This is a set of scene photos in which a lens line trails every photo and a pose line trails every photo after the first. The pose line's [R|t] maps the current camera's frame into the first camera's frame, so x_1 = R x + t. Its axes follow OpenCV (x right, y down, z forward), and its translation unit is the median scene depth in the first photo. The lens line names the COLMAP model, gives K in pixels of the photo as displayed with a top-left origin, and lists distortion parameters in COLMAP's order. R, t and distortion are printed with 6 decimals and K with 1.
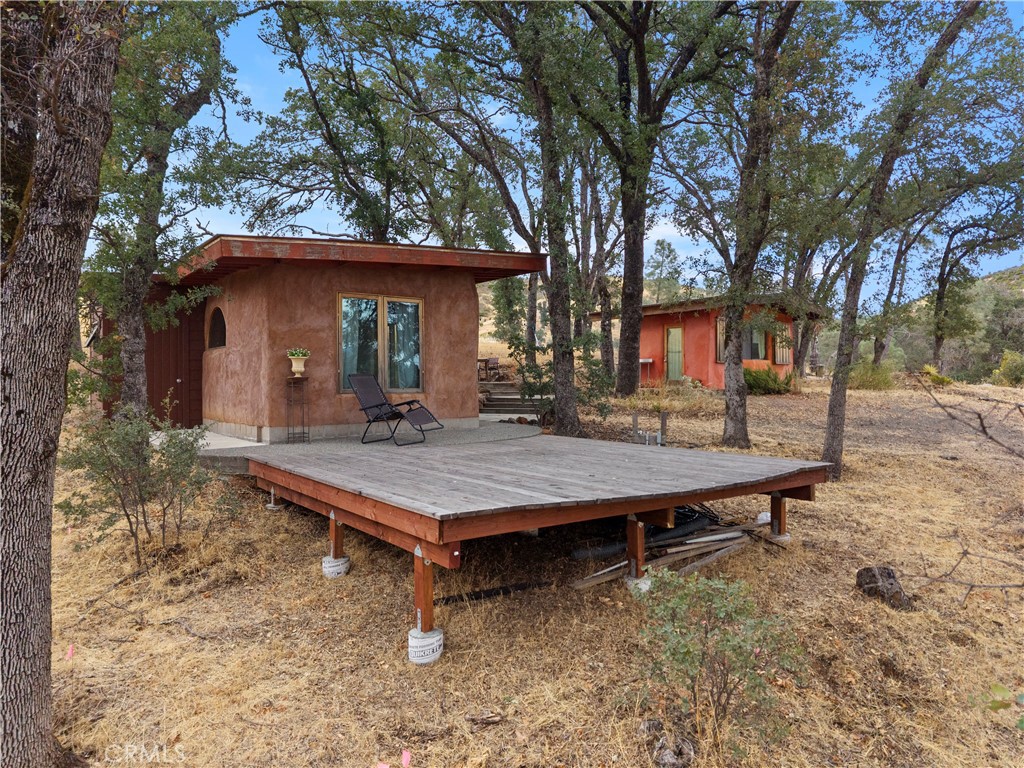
lens RADIAL K [[674.3, 0, 513.3], [0, 674.3, 382.9], [0, 0, 1]] dist [0.009000, -0.003874]
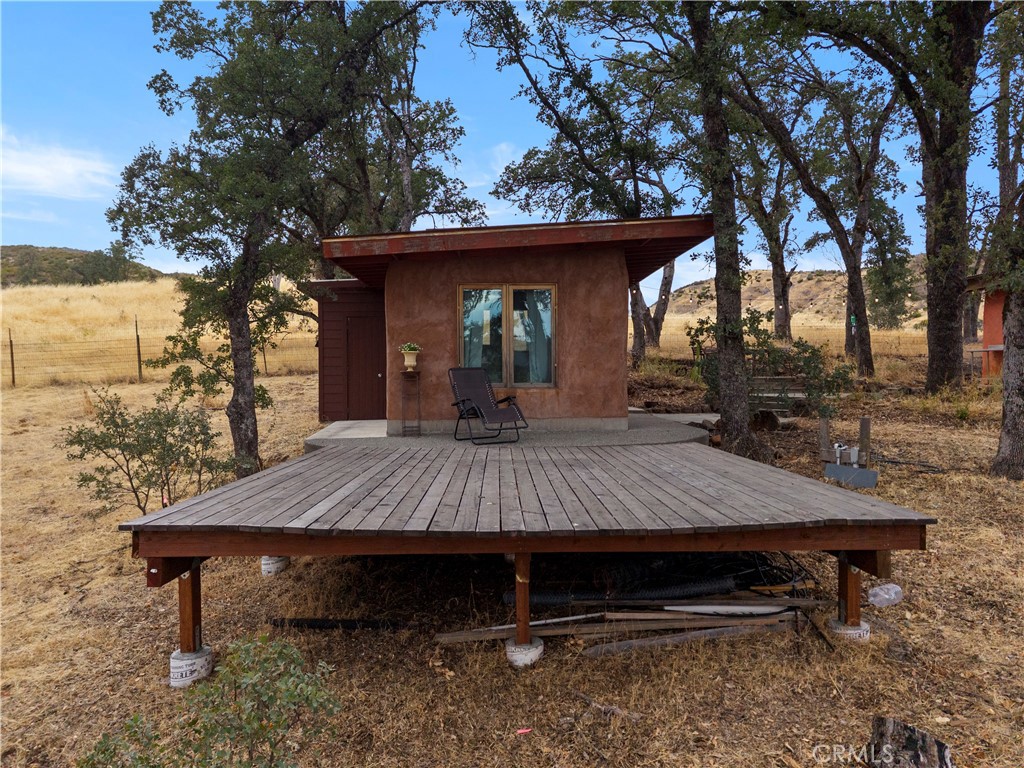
lens RADIAL K [[674.3, 0, 512.9], [0, 674.3, 385.6], [0, 0, 1]] dist [0.009000, -0.003874]
pose [[0.832969, 0.008077, -0.553260, 0.365723], [-0.001247, 0.999918, 0.012721, -0.000325], [0.553318, -0.009907, 0.832911, 0.245019]]
